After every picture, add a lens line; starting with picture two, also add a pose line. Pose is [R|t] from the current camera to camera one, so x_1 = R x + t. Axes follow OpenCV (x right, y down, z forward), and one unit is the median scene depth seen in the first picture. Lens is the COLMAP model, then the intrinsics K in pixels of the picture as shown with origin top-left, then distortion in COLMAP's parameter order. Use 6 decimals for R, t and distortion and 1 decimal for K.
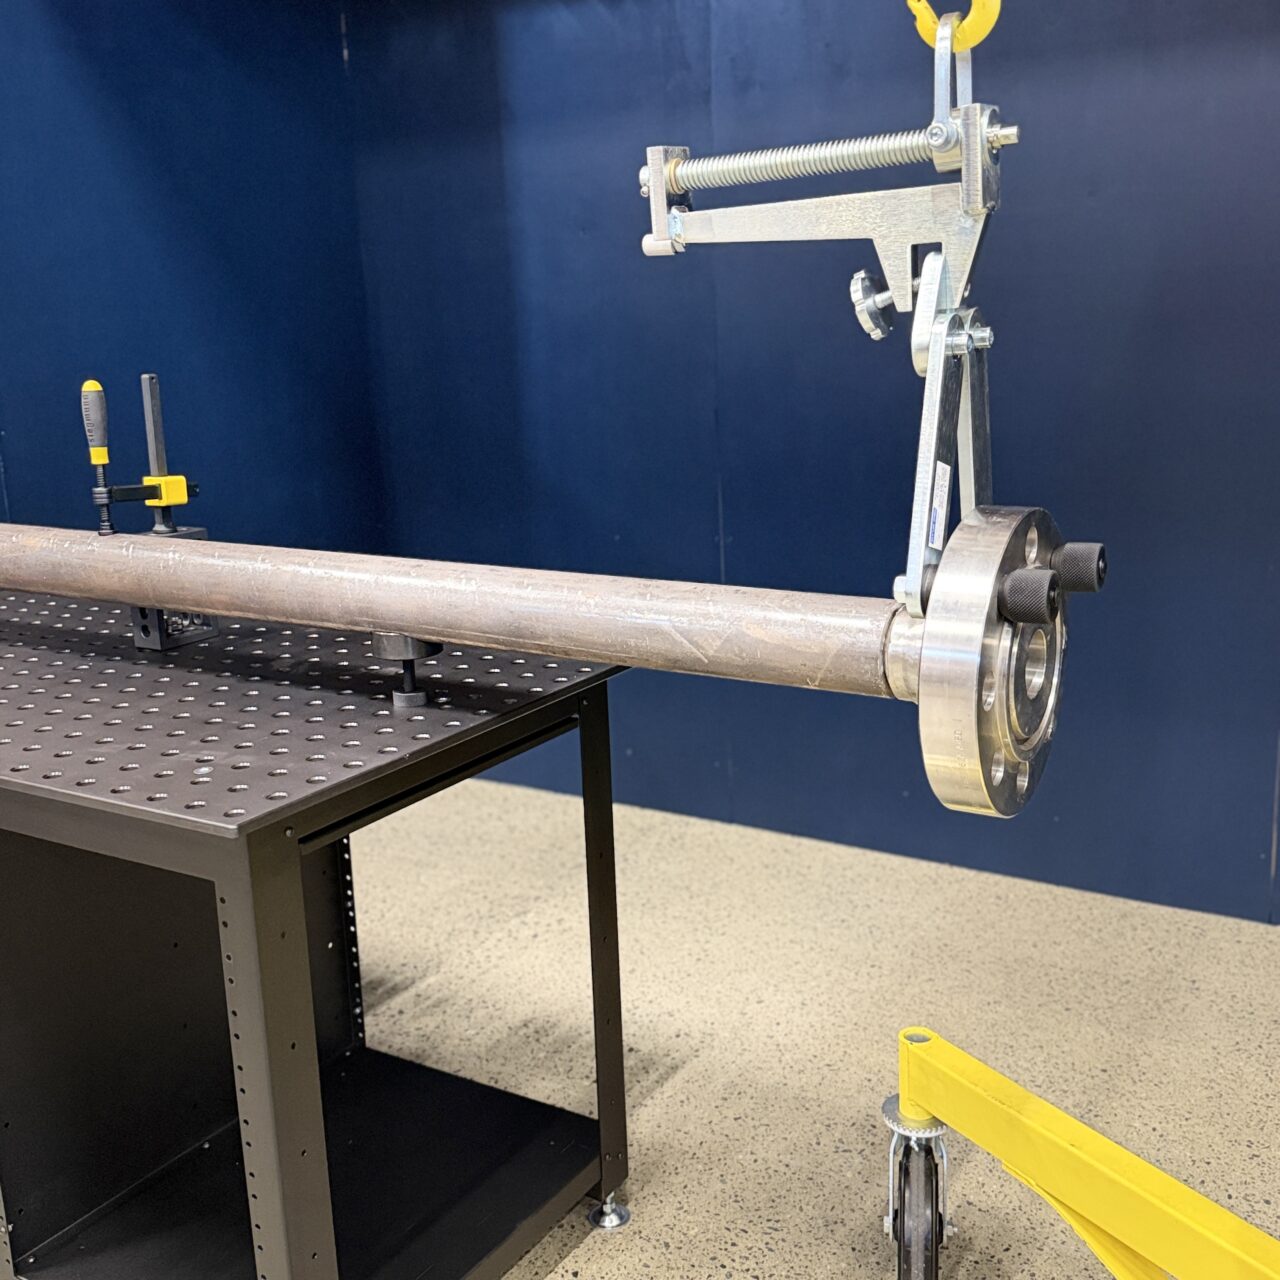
lens RADIAL K [[1436.8, 0, 645.6], [0, 1436.8, 623.9], [0, 0, 1]] dist [0.198750, -0.416468]
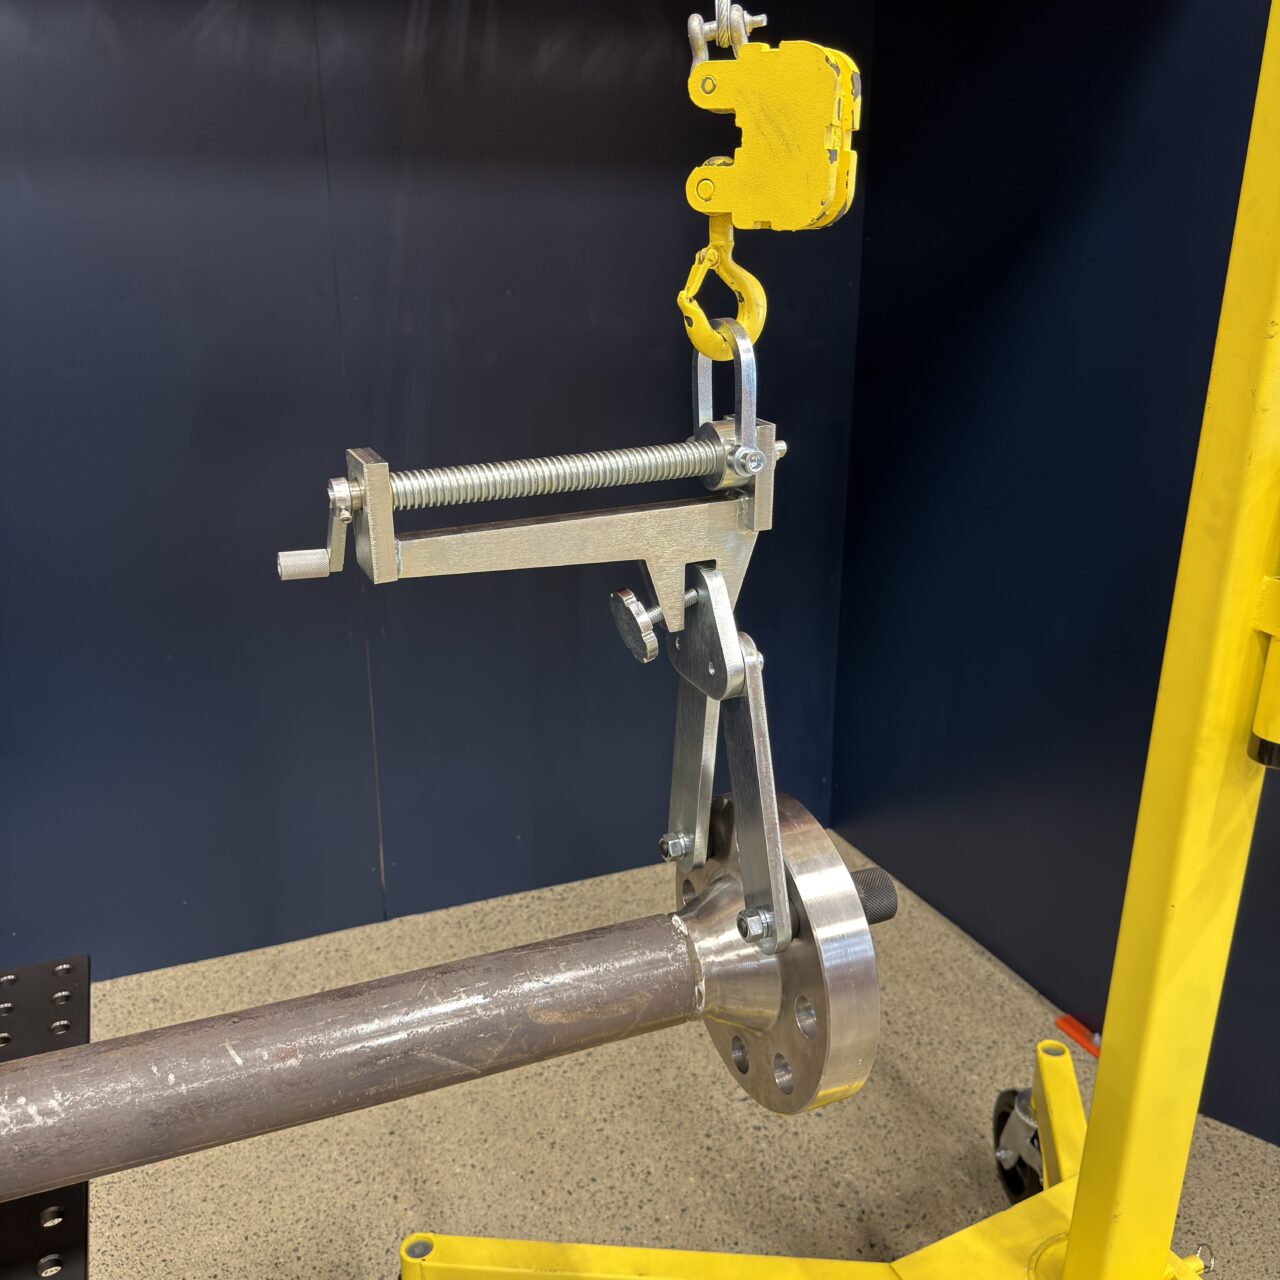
lens RADIAL K [[1207.1, 0, 640.0], [0, 1207.1, 640.0], [0, 0, 1]] dist [0.107505, -0.232084]
pose [[0.576391, -0.219503, 0.787142, -0.378972], [0.155909, 0.975094, 0.157749, -0.294583], [-0.802163, 0.031797, 0.596258, 0.513092]]
